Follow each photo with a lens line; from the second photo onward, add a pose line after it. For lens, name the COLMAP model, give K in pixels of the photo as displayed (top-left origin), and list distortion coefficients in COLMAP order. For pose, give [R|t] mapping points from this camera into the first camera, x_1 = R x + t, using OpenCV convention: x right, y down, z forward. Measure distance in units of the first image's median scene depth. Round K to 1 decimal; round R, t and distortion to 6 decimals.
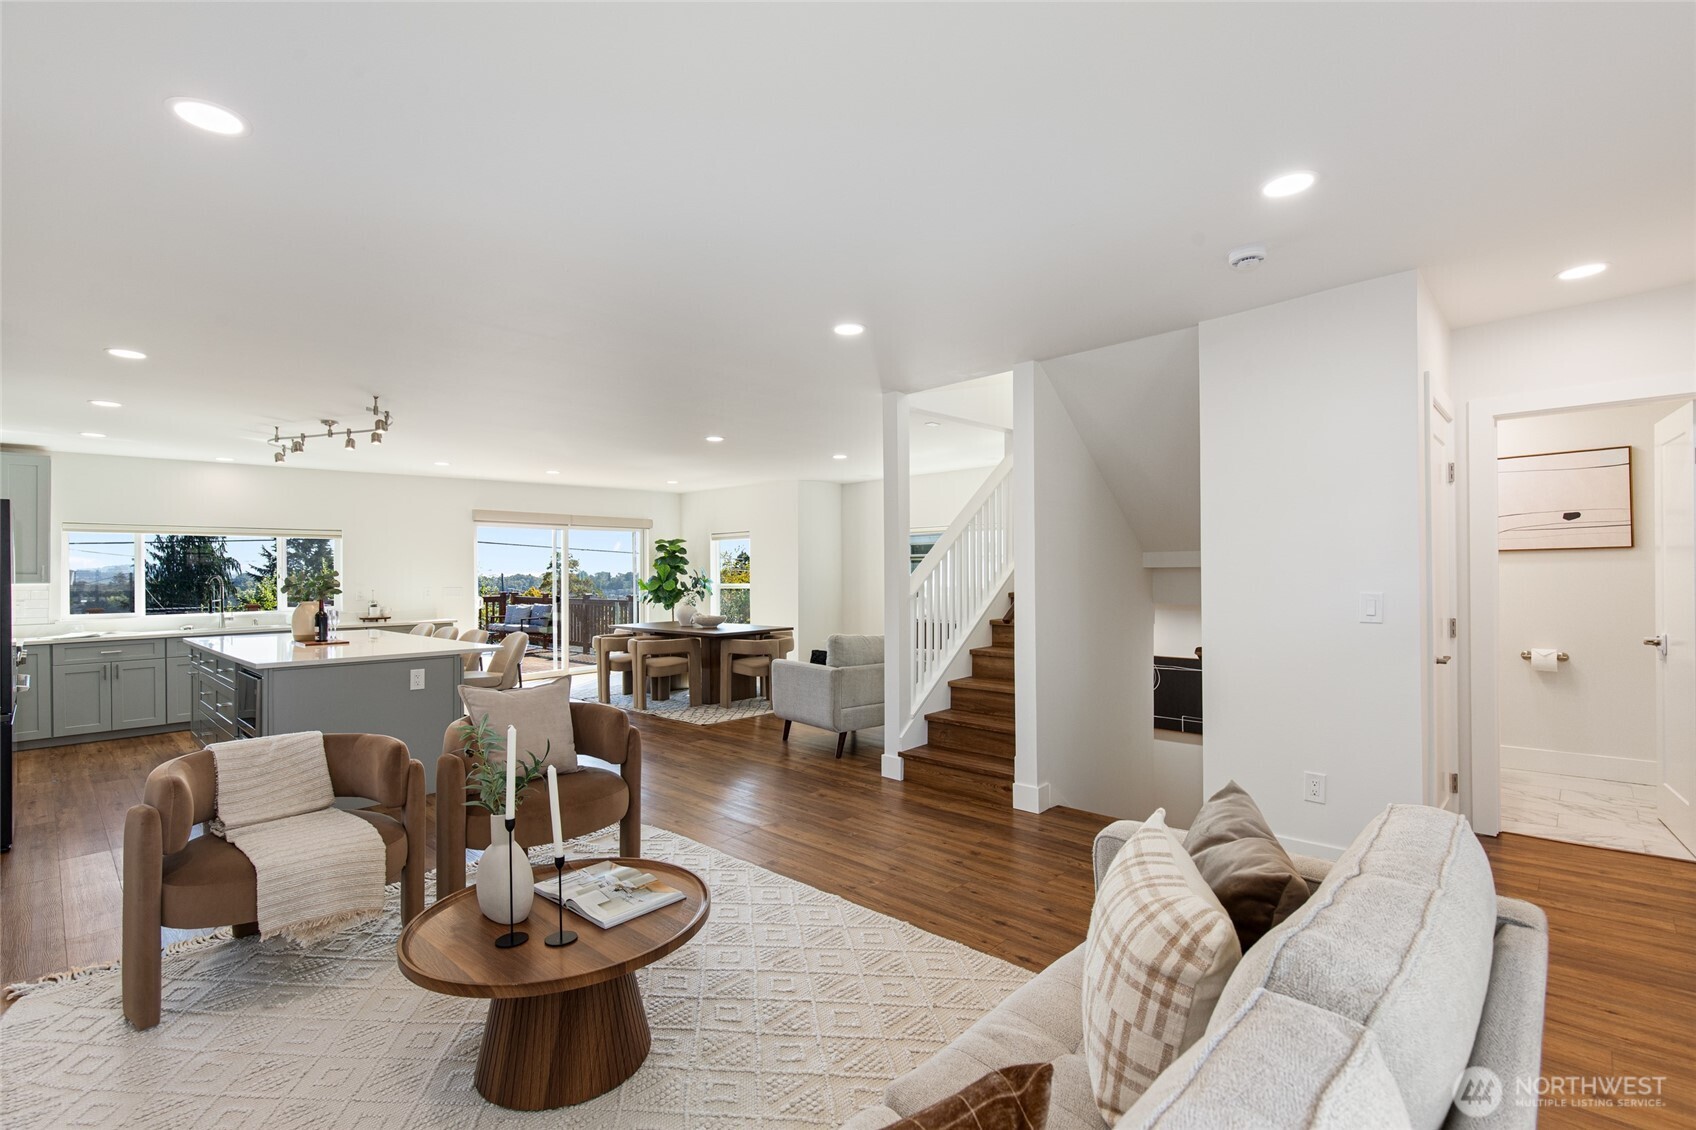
lens RADIAL K [[771.6, 0, 841.7], [0, 771.6, 569.3], [0, 0, 1]] dist [0.005044, 0.000681]
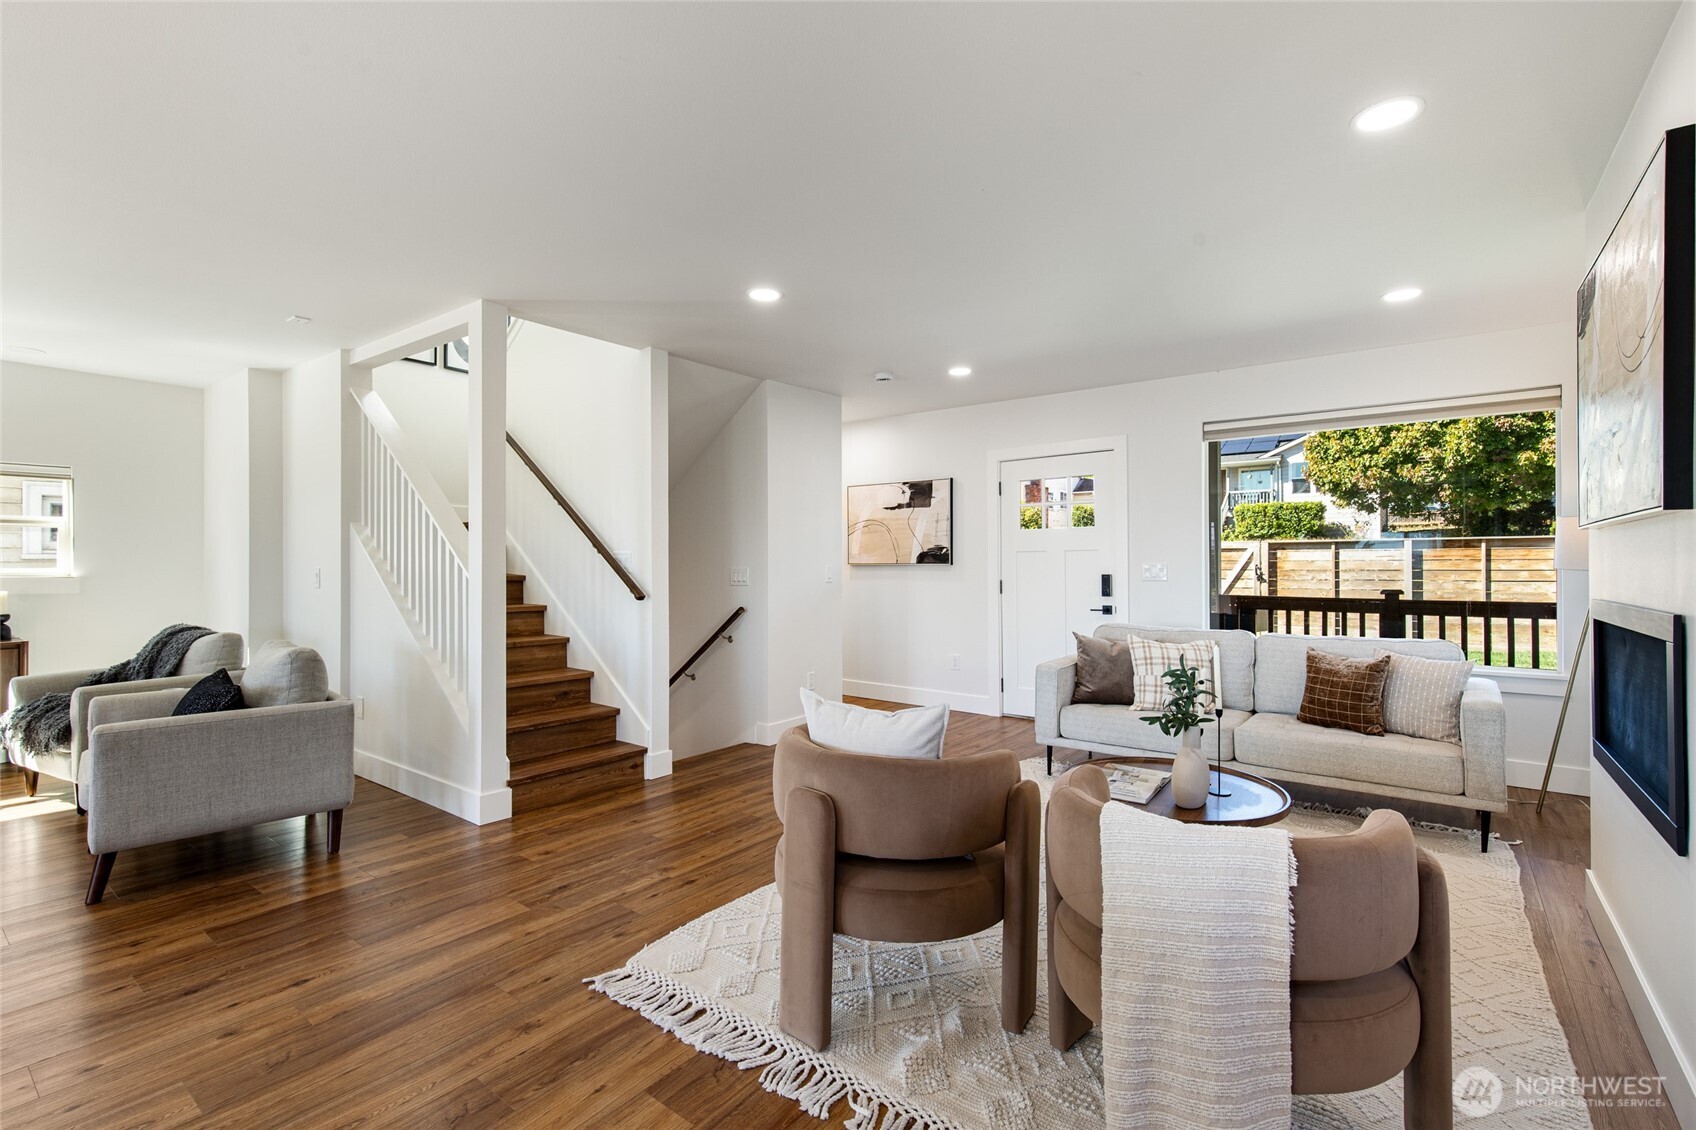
lens RADIAL K [[771.6, 0, 852.7], [0, 771.6, 563.6], [0, 0, 1]] dist [0.005044, 0.000681]
pose [[-0.130786, 0.011336, 0.991346, -0.831583], [-0.004237, 0.999919, -0.011993, 0.032621], [-0.991402, -0.005768, -0.130728, 0.866433]]
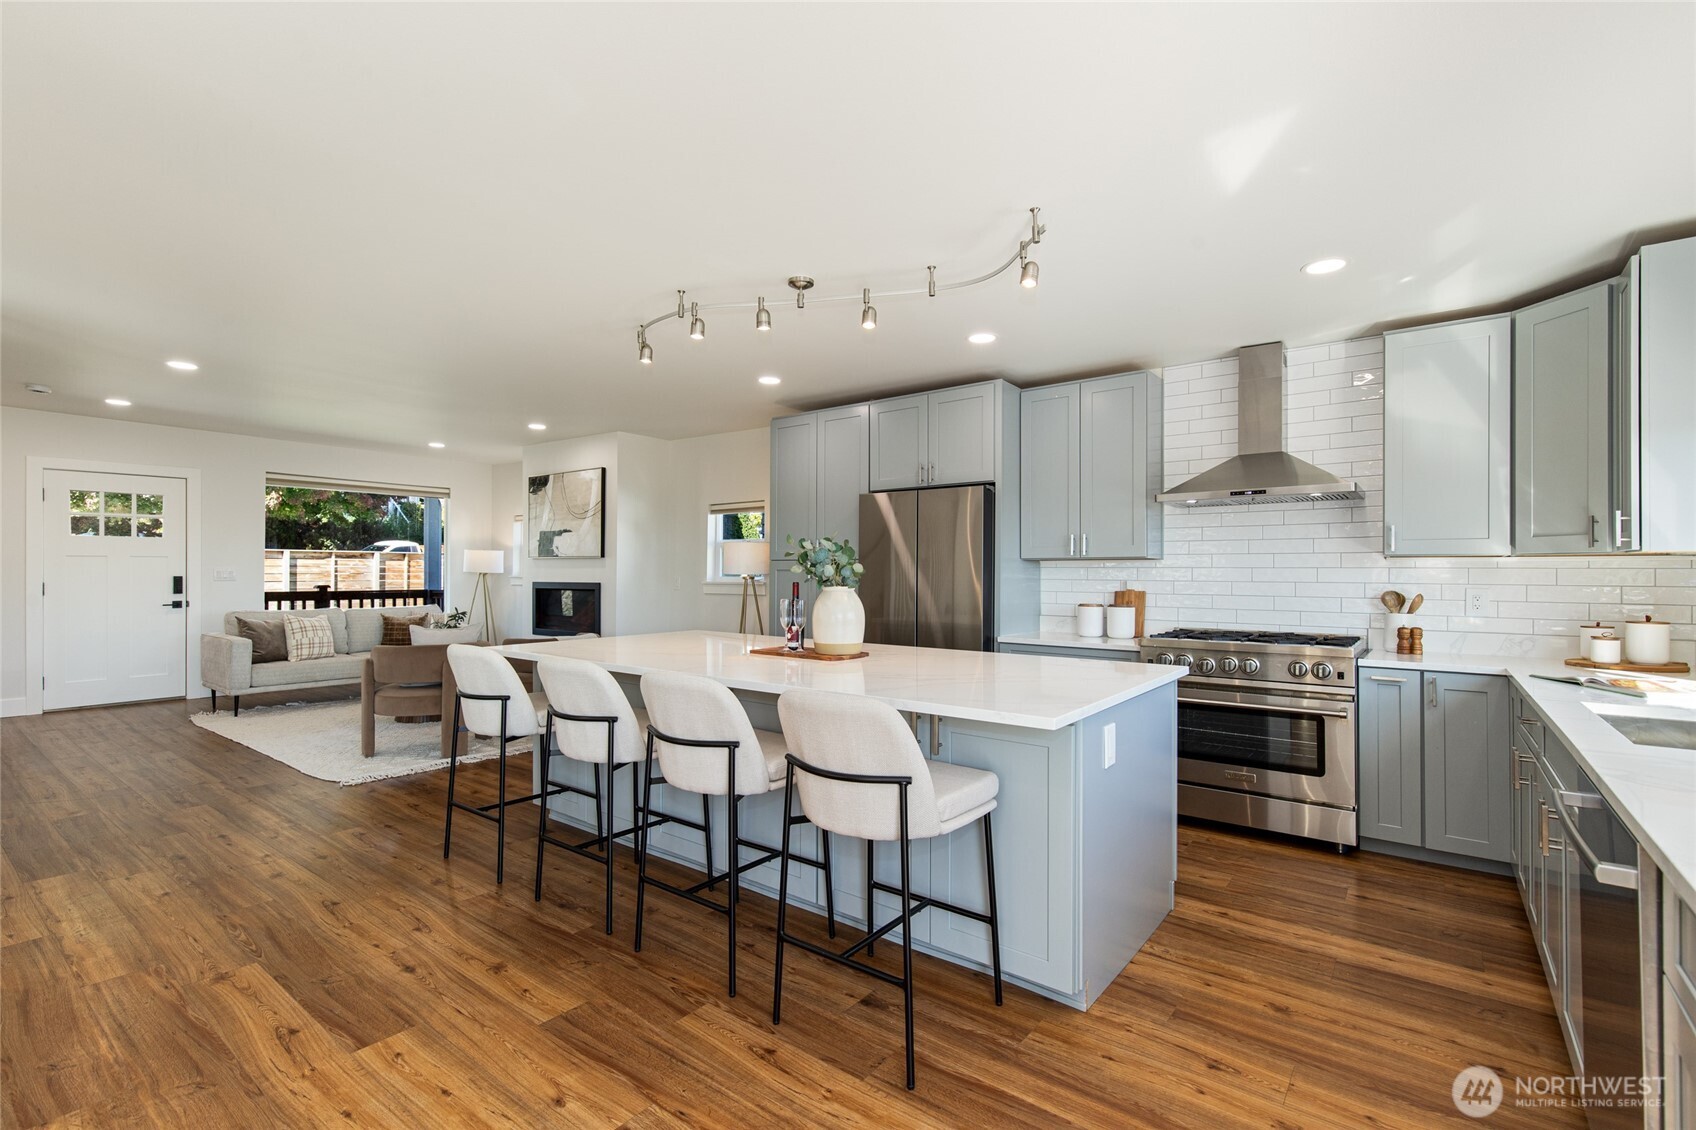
lens RADIAL K [[771.6, 0, 842.9], [0, 771.6, 561.4], [0, 0, 1]] dist [0.005044, 0.000681]
pose [[-0.993146, 0.000301, -0.116883, -0.812163], [0.002852, 0.999761, -0.021662, 0.041248], [0.116848, -0.021847, -0.992909, 1.964730]]
